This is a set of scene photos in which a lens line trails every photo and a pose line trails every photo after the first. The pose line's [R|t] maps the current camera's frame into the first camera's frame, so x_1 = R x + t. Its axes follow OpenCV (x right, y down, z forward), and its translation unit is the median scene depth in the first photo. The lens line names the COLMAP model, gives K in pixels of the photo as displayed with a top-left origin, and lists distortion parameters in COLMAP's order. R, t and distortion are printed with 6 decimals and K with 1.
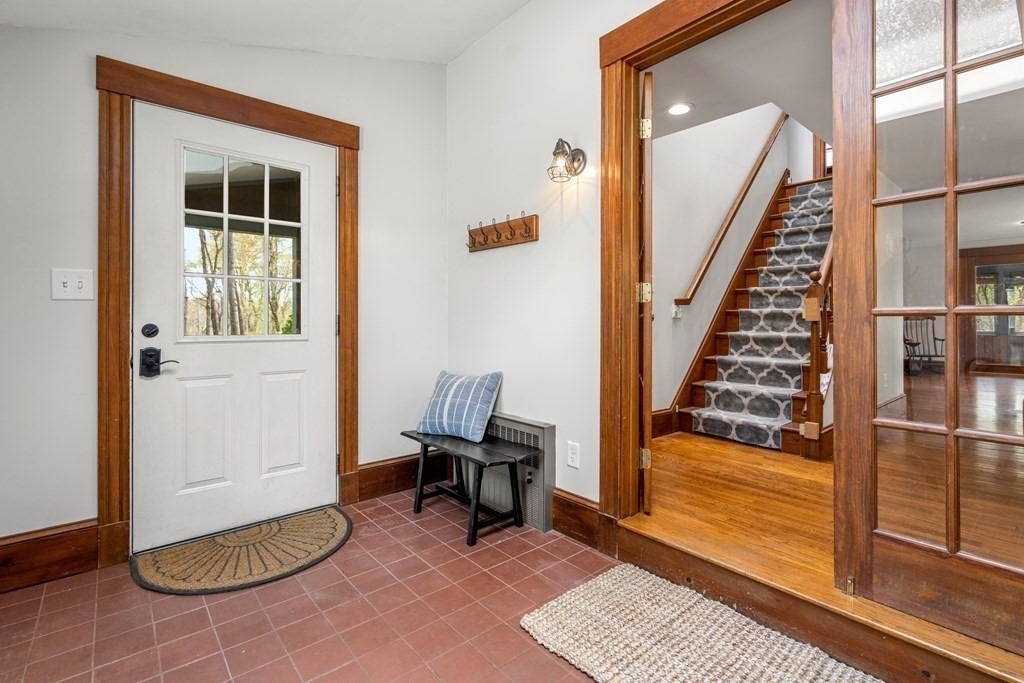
lens RADIAL K [[464.9, 0, 511.3], [0, 464.9, 322.9], [0, 0, 1]] dist [-0.015327, -0.000018]
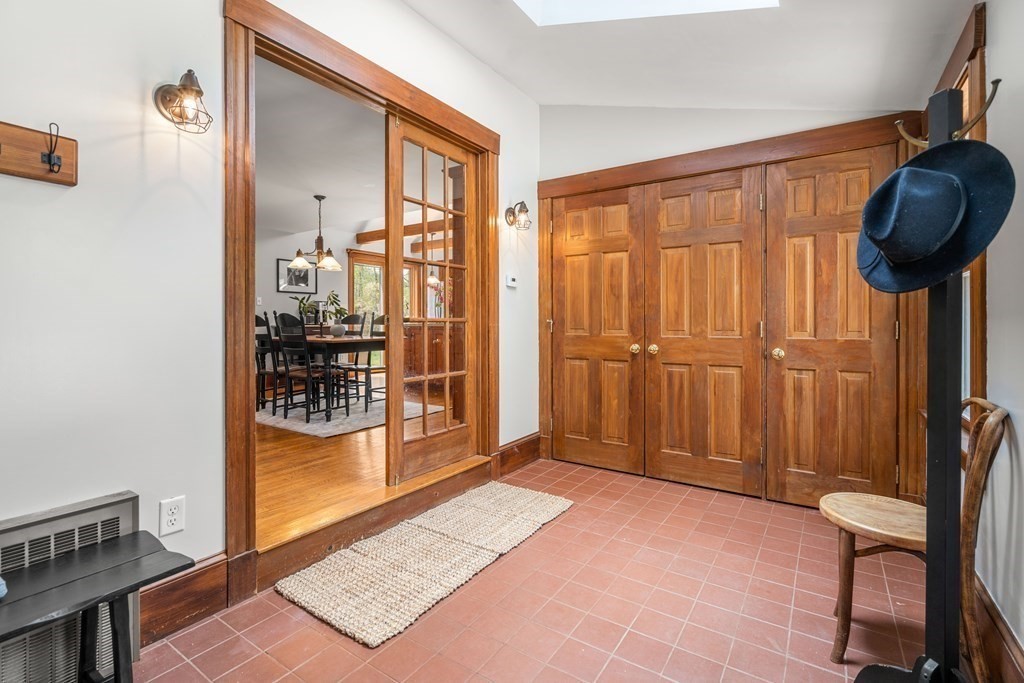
lens RADIAL K [[464.9, 0, 511.3], [0, 464.9, 322.9], [0, 0, 1]] dist [-0.015327, -0.000018]
pose [[-0.269270, -0.006975, 0.963040, -0.776324], [-0.000004, 0.999974, 0.007241, -0.017651], [-0.963065, 0.001946, -0.269263, 0.788453]]
